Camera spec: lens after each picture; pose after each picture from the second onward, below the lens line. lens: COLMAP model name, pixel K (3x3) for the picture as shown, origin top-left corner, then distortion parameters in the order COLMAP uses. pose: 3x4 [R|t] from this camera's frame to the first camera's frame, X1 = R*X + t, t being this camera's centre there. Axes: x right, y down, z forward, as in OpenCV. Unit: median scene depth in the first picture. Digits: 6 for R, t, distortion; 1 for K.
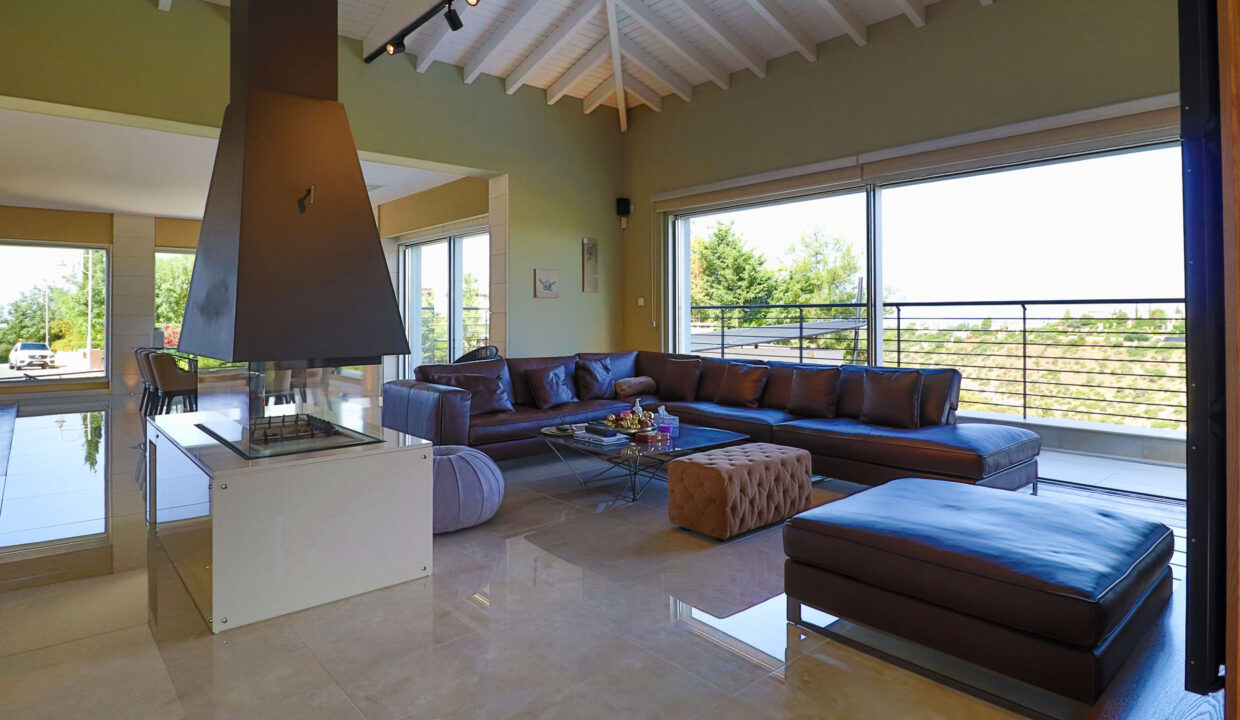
lens RADIAL K [[653.8, 0, 636.1], [0, 653.8, 342.5], [0, 0, 1]] dist [-0.001992, -0.013214]
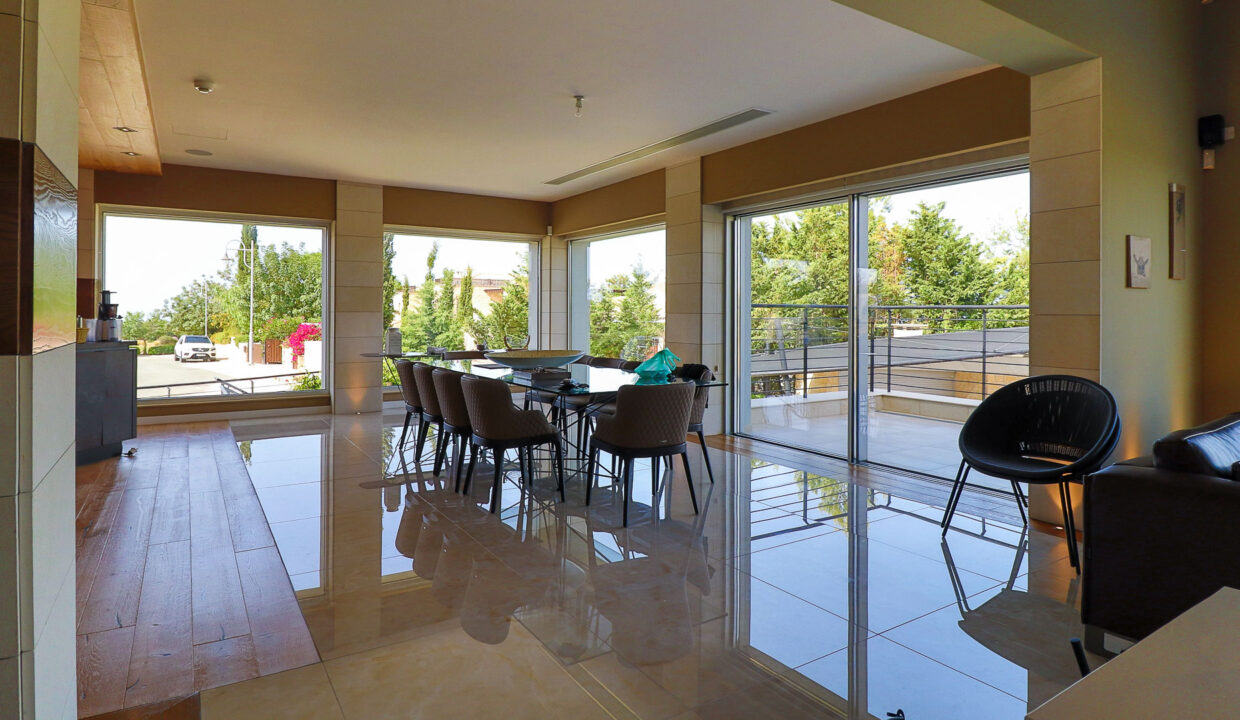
lens RADIAL K [[653.8, 0, 634.8], [0, 653.8, 340.0], [0, 0, 1]] dist [-0.001992, -0.013214]
pose [[0.989171, 0.013873, -0.146108, -0.122391], [-0.013863, 0.999903, 0.001085, -0.004877], [0.146108, 0.000952, 0.989268, 0.101313]]
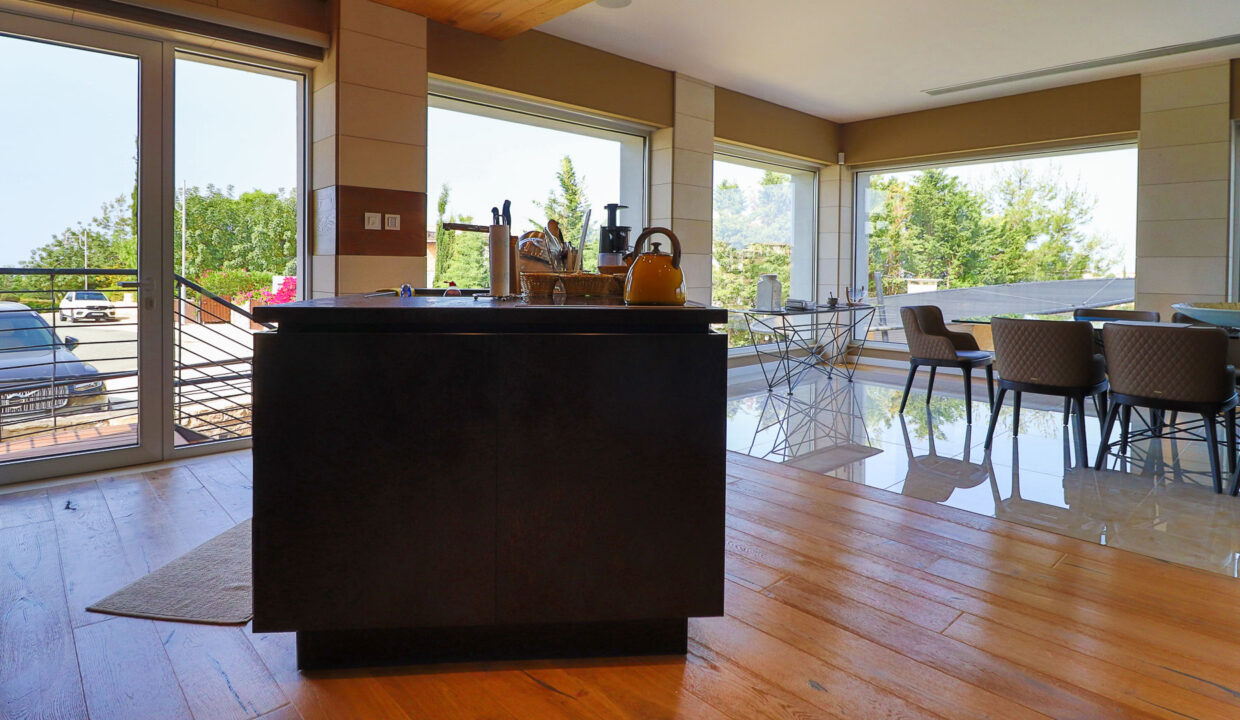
lens RADIAL K [[653.8, 0, 645.4], [0, 653.8, 284.3], [0, 0, 1]] dist [-0.001992, -0.013214]
pose [[0.999727, 0.012478, 0.019739, -0.268858], [-0.012074, 0.999718, -0.020461, -0.000885], [-0.019989, 0.020217, 0.999596, 0.143751]]
